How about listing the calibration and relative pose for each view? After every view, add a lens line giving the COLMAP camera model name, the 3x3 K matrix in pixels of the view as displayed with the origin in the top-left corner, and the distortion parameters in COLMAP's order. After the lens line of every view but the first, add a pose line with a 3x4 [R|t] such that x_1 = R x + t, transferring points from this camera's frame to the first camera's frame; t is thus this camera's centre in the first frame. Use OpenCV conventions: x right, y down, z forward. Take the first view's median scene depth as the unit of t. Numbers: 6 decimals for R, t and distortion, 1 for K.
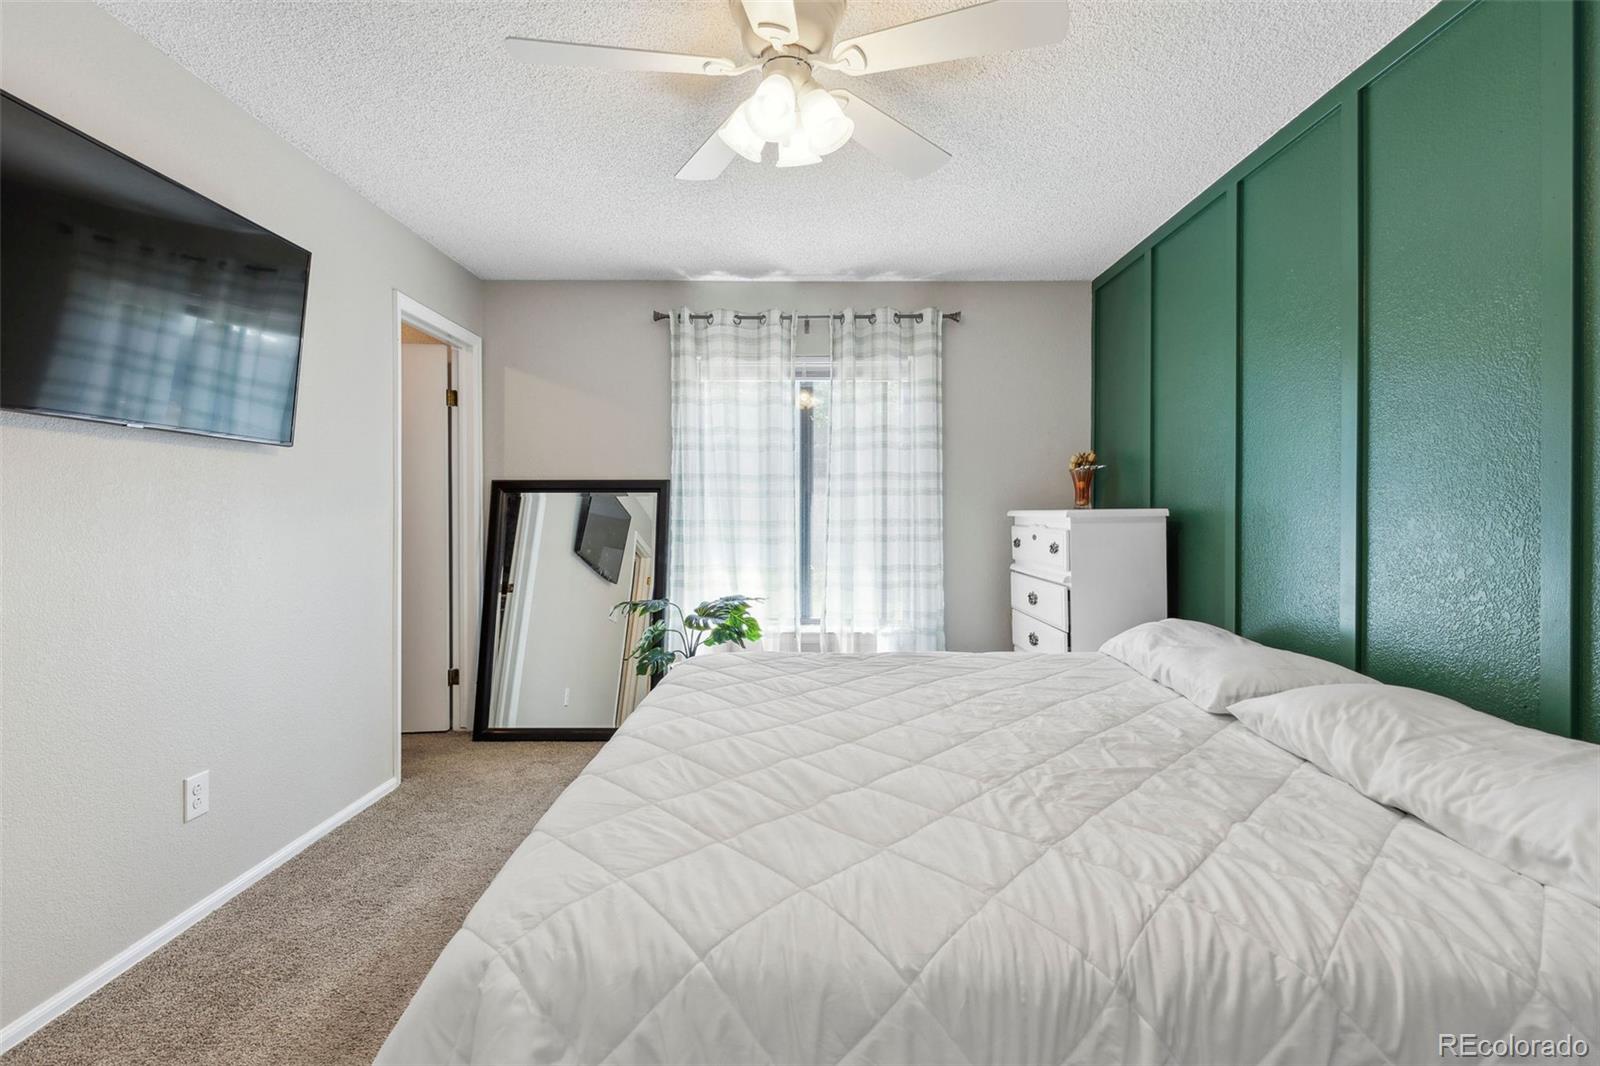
lens RADIAL K [[732.3, 0, 800.5], [0, 732.3, 526.8], [0, 0, 1]] dist [0.006581, -0.002417]
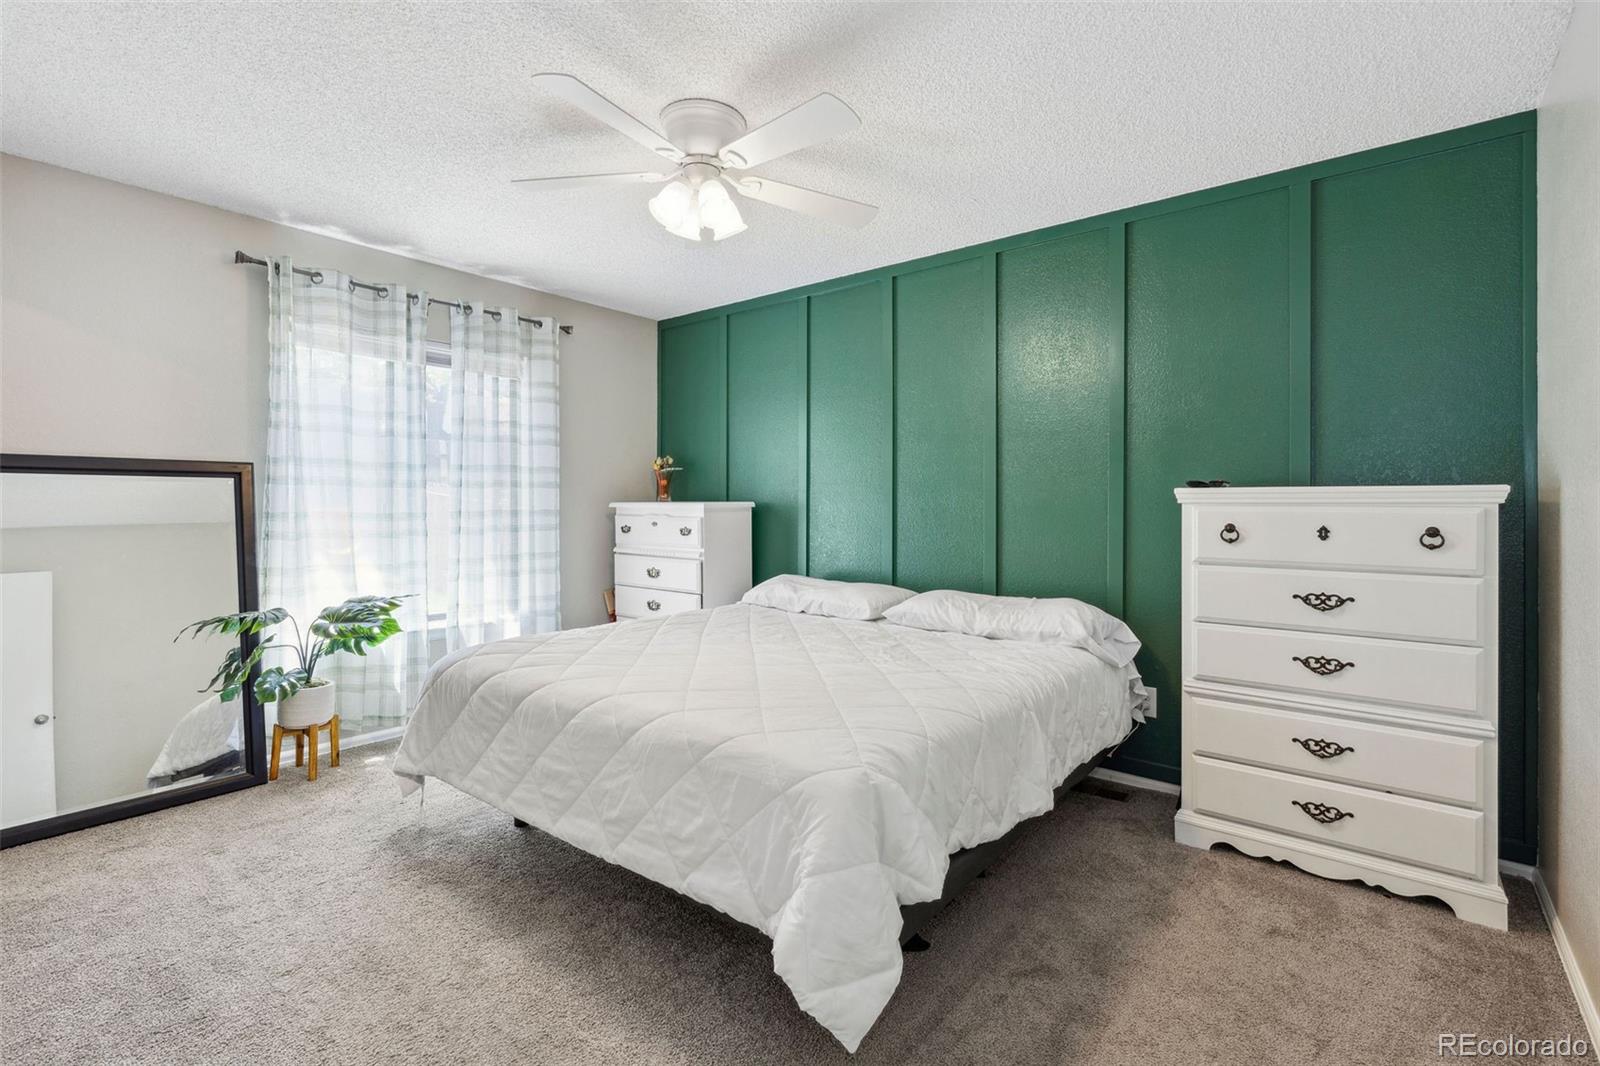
lens RADIAL K [[732.3, 0, 812.7], [0, 732.3, 520.1], [0, 0, 1]] dist [0.006581, -0.002417]
pose [[0.614125, -0.015695, 0.789053, -0.449829], [0.013567, 0.999864, 0.009329, -0.000383], [-0.789093, 0.004976, 0.614254, 0.016211]]
